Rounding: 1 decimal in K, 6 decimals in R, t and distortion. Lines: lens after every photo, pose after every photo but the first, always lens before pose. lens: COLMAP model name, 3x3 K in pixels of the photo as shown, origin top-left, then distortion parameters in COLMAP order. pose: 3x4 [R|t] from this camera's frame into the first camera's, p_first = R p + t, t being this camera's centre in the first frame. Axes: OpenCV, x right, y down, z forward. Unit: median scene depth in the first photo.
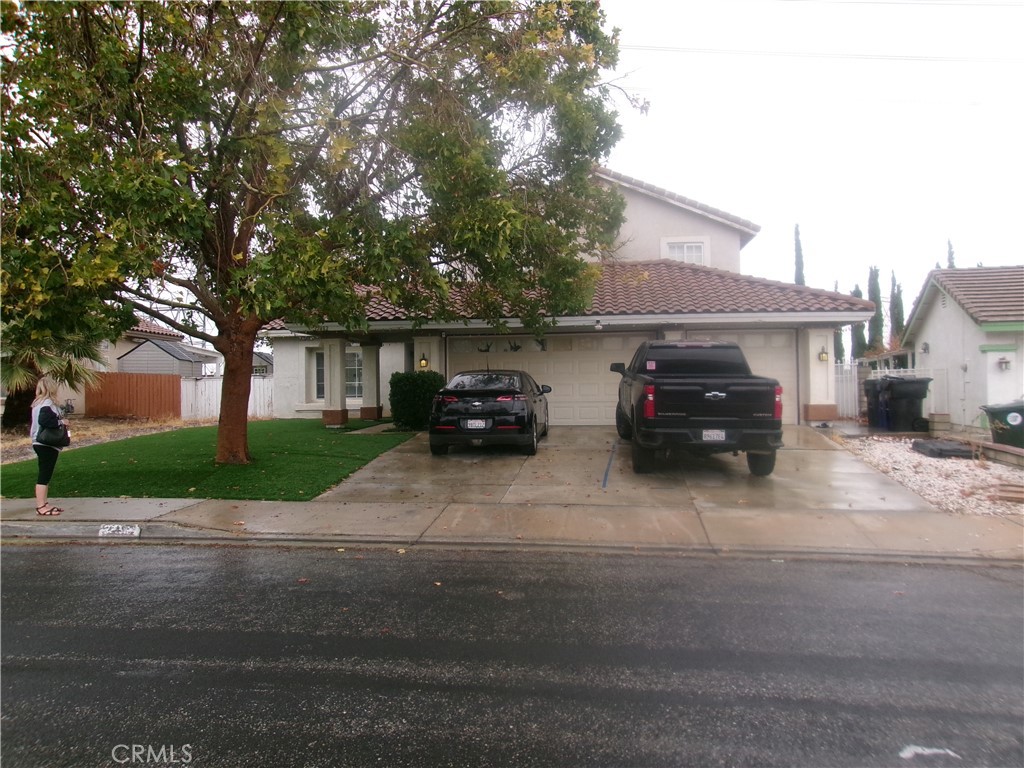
lens RADIAL K [[804.8, 0, 505.6], [0, 804.8, 380.9], [0, 0, 1]] dist [-0.032847, 0.069991]
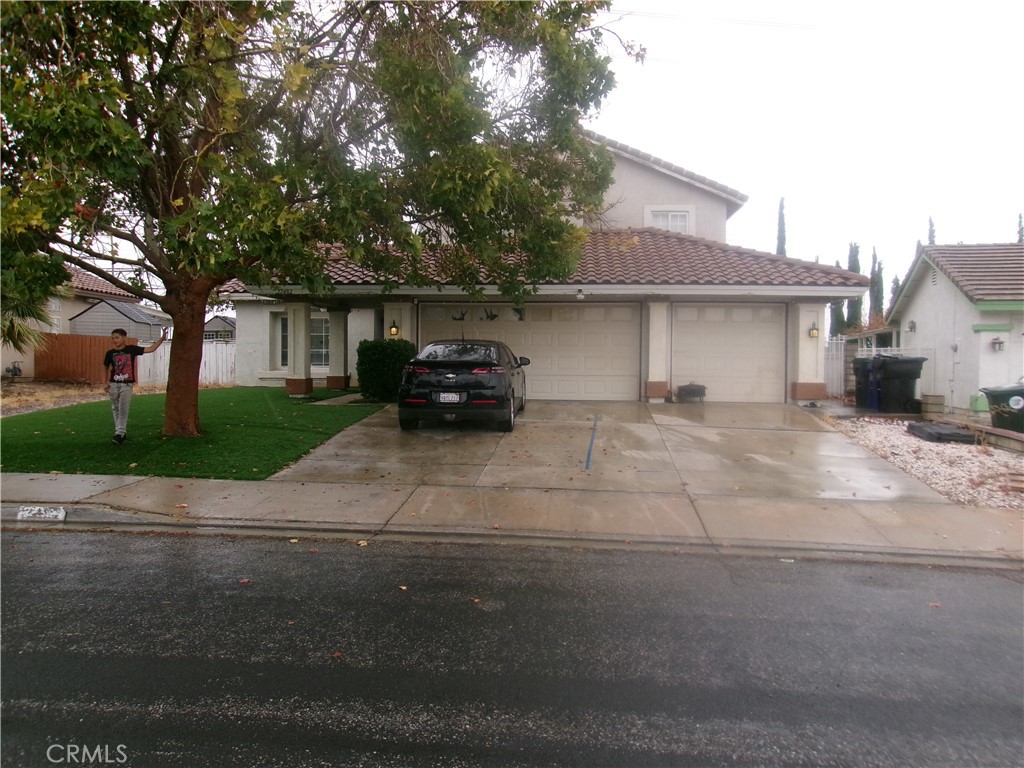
lens RADIAL K [[804.8, 0, 505.6], [0, 804.8, 380.9], [0, 0, 1]] dist [-0.032847, 0.069991]
pose [[0.999202, 0.018968, 0.035148, -0.005039], [-0.020242, 0.999138, 0.036251, -0.000542], [-0.034430, -0.036934, 0.998724, 0.078418]]
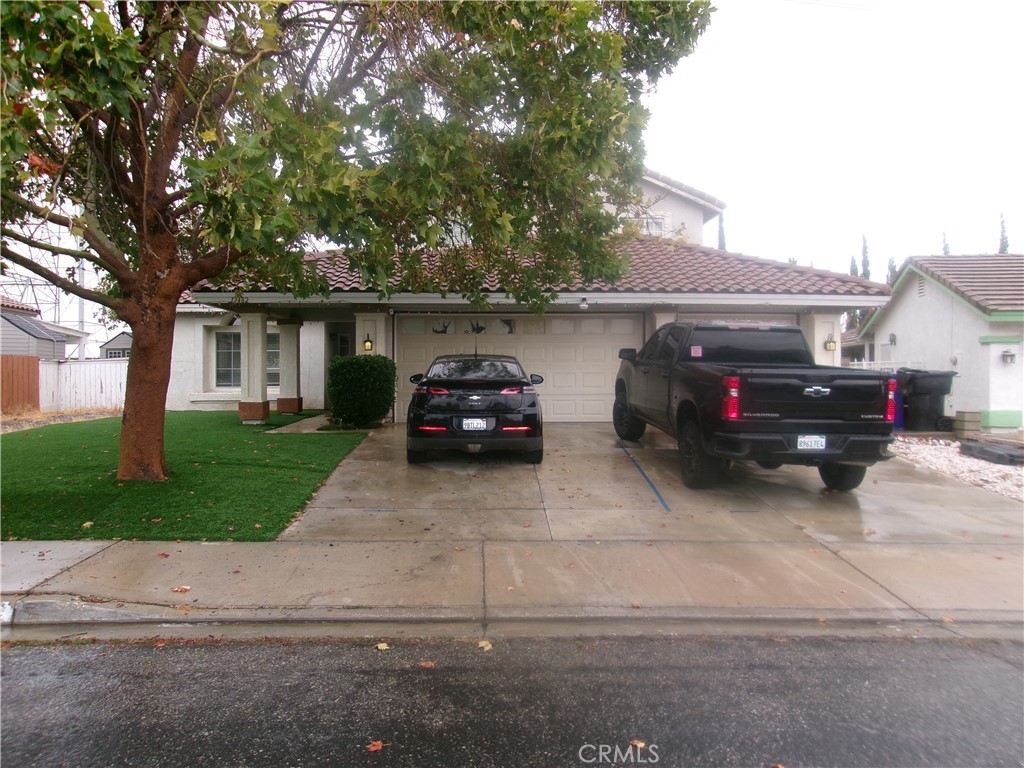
lens RADIAL K [[804.8, 0, 505.6], [0, 804.8, 380.9], [0, 0, 1]] dist [-0.032847, 0.069991]
pose [[0.987835, 0.010460, 0.155151, -0.135161], [-0.012624, 0.999836, 0.012969, 0.002046], [-0.154990, -0.014770, 0.987806, 0.255476]]
